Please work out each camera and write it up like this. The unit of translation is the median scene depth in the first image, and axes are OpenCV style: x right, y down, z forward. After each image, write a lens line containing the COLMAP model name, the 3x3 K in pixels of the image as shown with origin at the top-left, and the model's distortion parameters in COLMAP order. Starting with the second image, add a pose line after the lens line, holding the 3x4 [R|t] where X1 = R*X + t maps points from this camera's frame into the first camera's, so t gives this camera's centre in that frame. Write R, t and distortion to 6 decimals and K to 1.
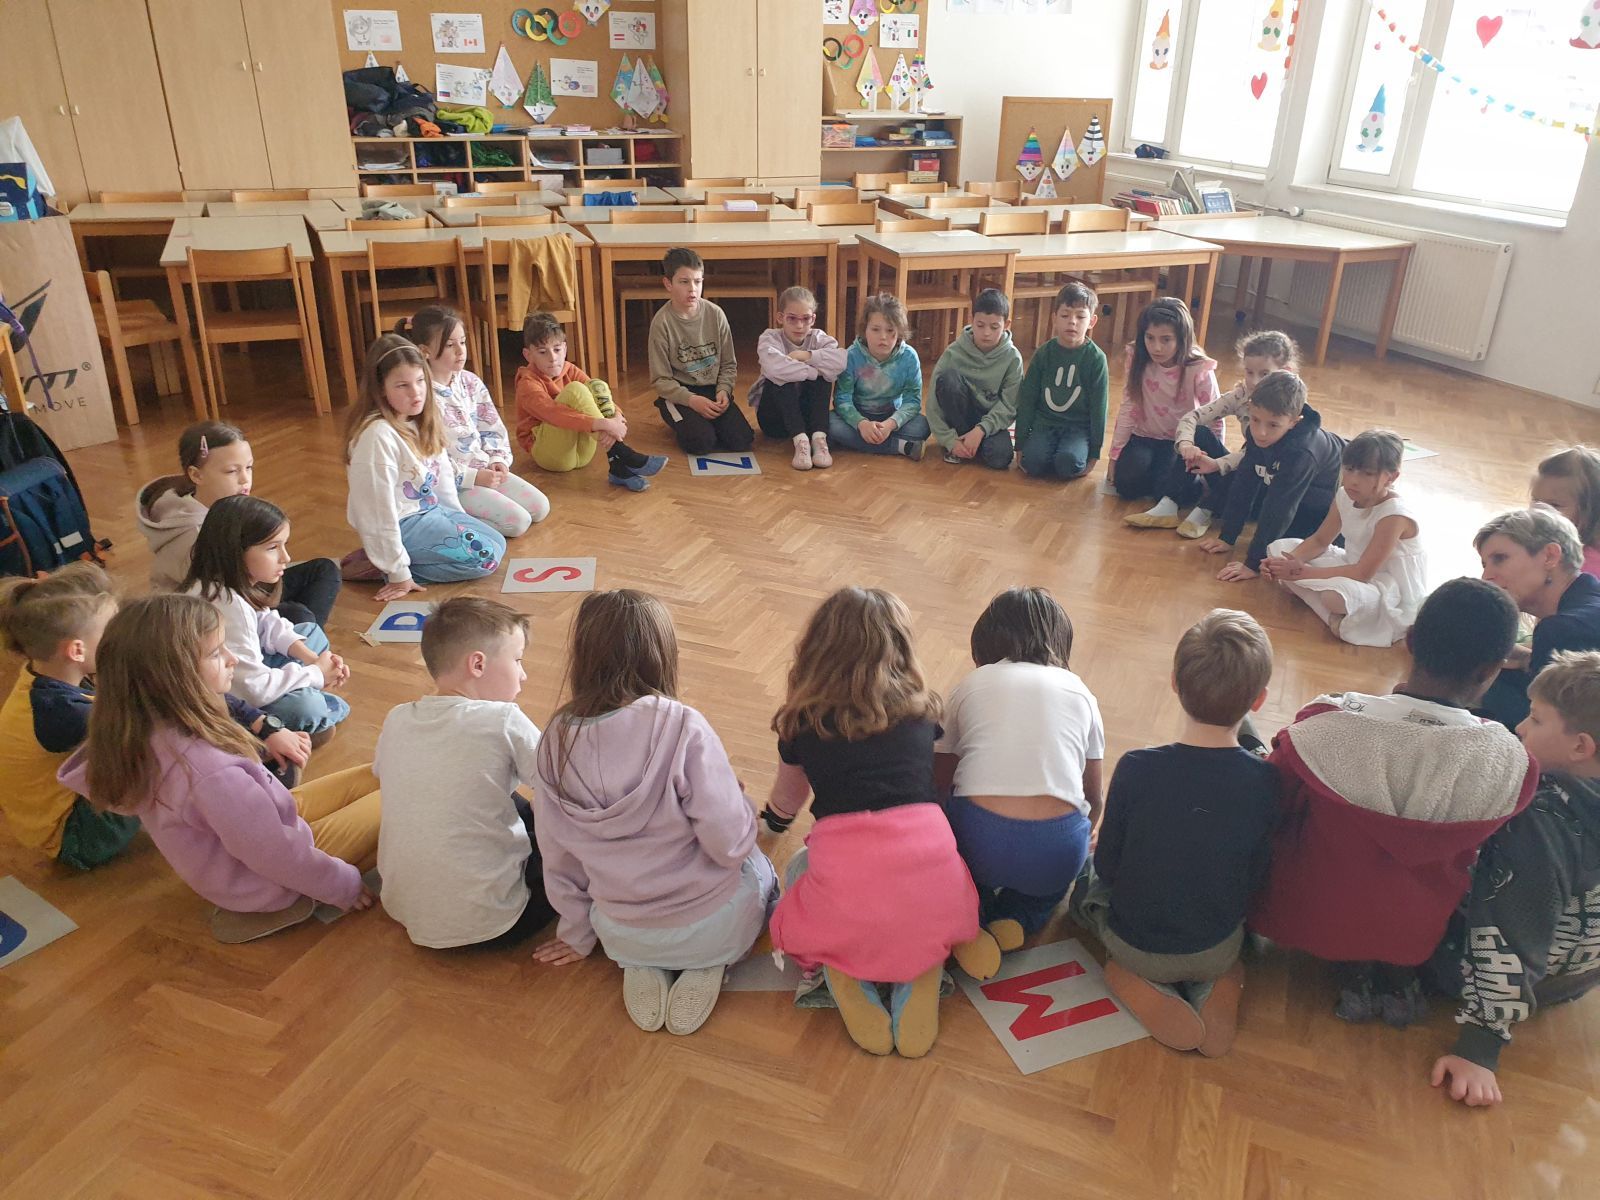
lens RADIAL K [[1220.2, 0, 807.7], [0, 1220.2, 609.8], [0, 0, 1]] dist [0.011553, 0.010451]
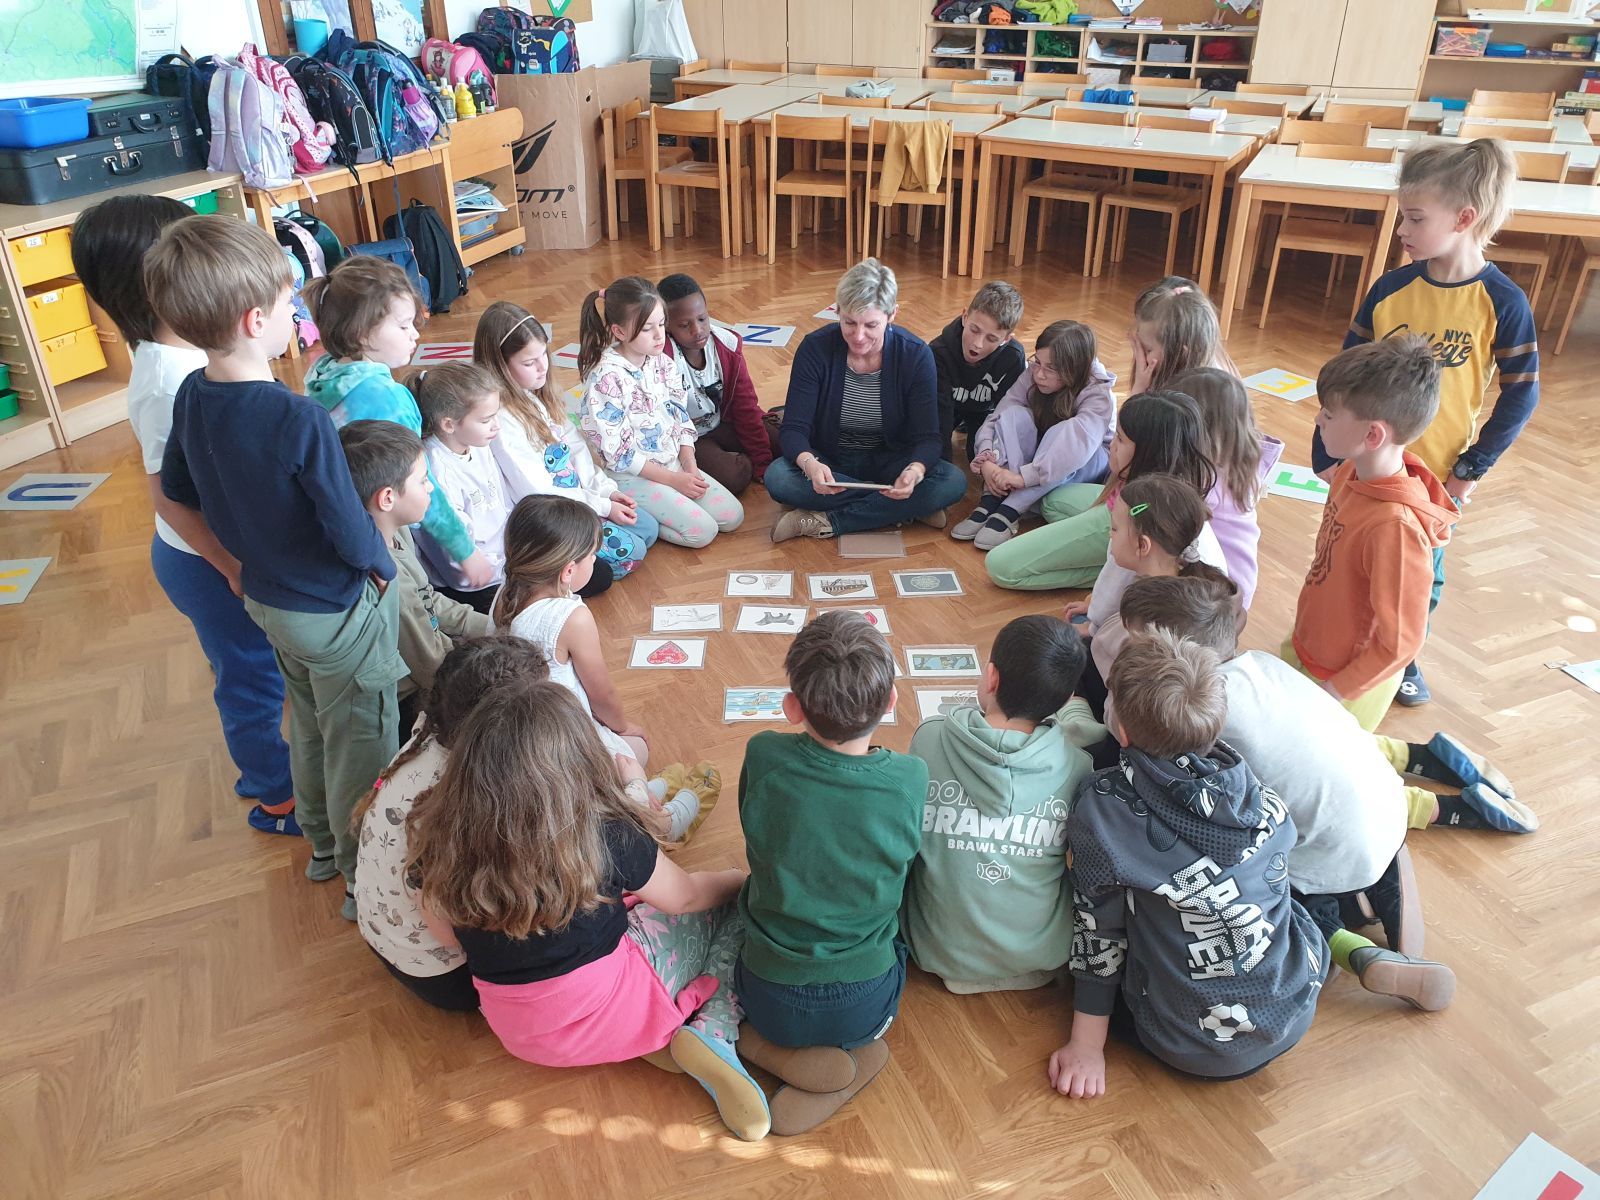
lens RADIAL K [[1238.0, 0, 800.0], [0, 1238.0, 600.0], [0, 0, 1]] dist [-0.038920, 0.091943]
pose [[0.727369, 0.326177, -0.603774, 0.368128], [-0.284171, 0.944004, 0.167638, -0.048025], [0.624645, 0.049640, 0.779329, 0.090341]]
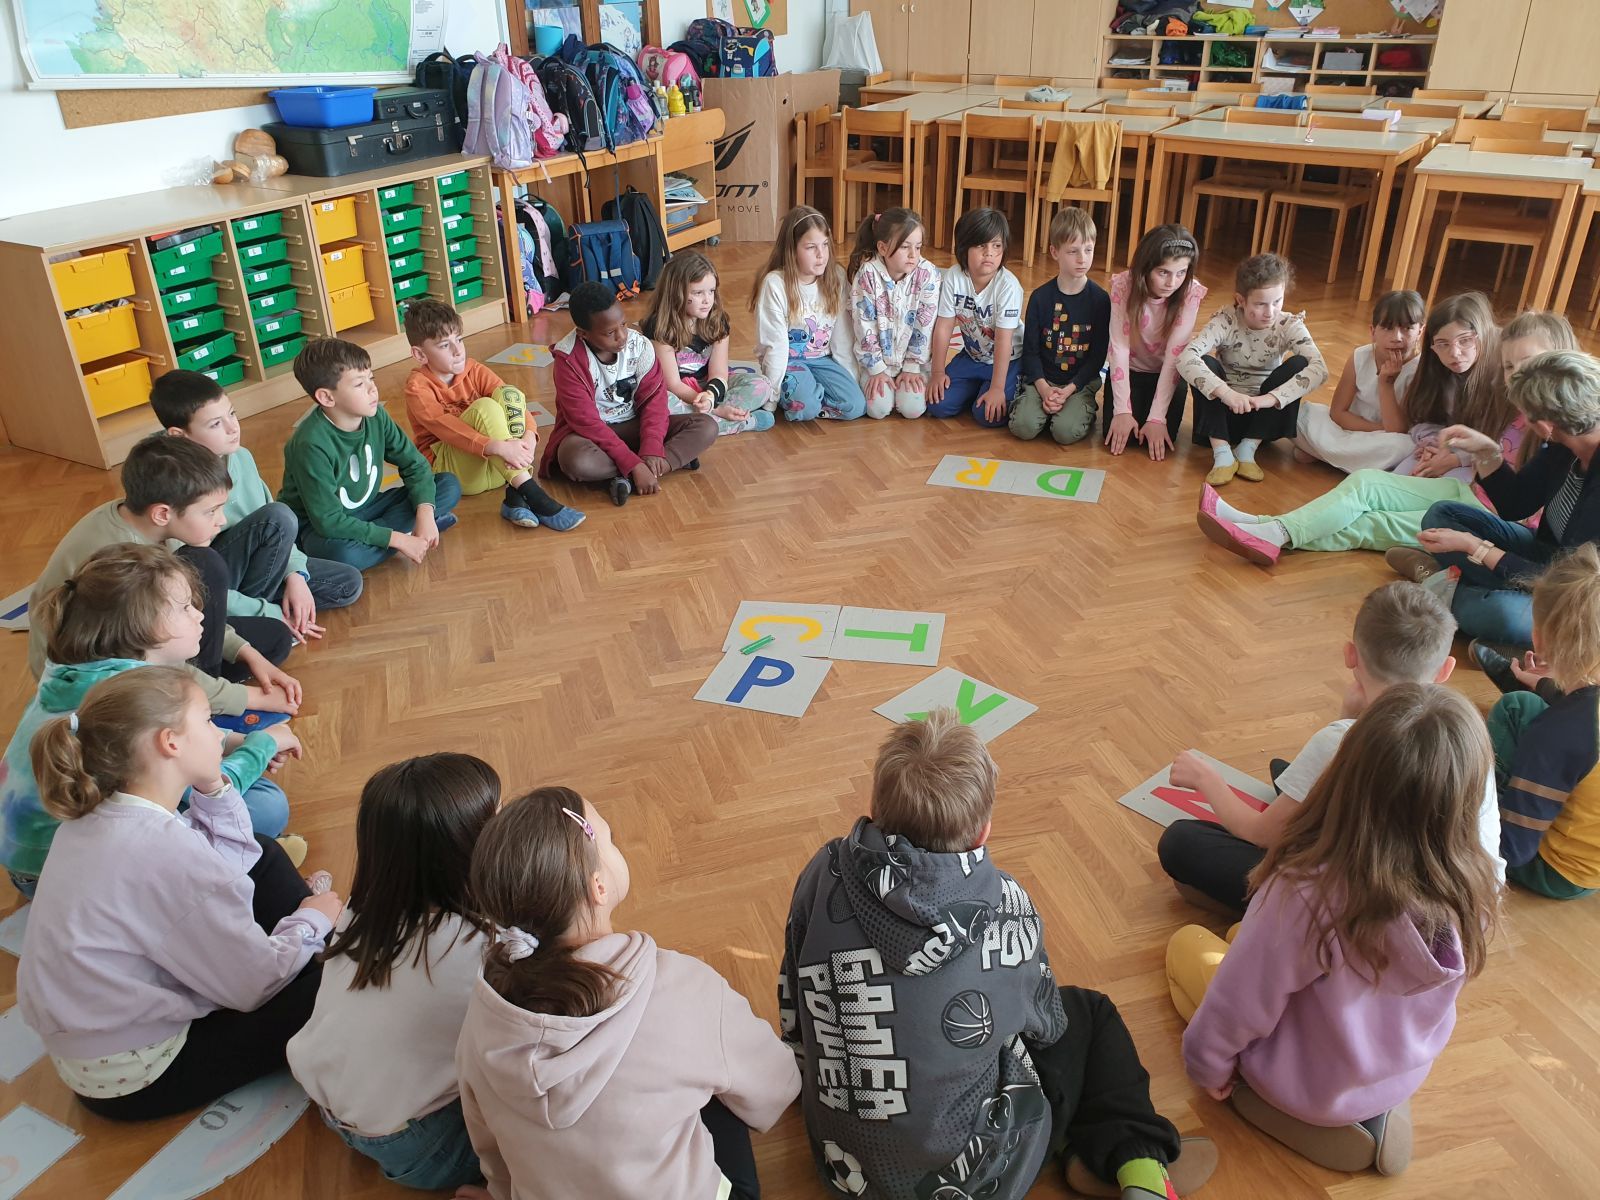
lens RADIAL K [[1220.2, 0, 807.7], [0, 1220.2, 609.8], [0, 0, 1]] dist [0.011553, 0.010451]
pose [[0.642921, 0.350863, -0.680843, 0.404840], [-0.311302, 0.931877, 0.186268, -0.009906], [0.699817, 0.092192, 0.708348, 0.041138]]
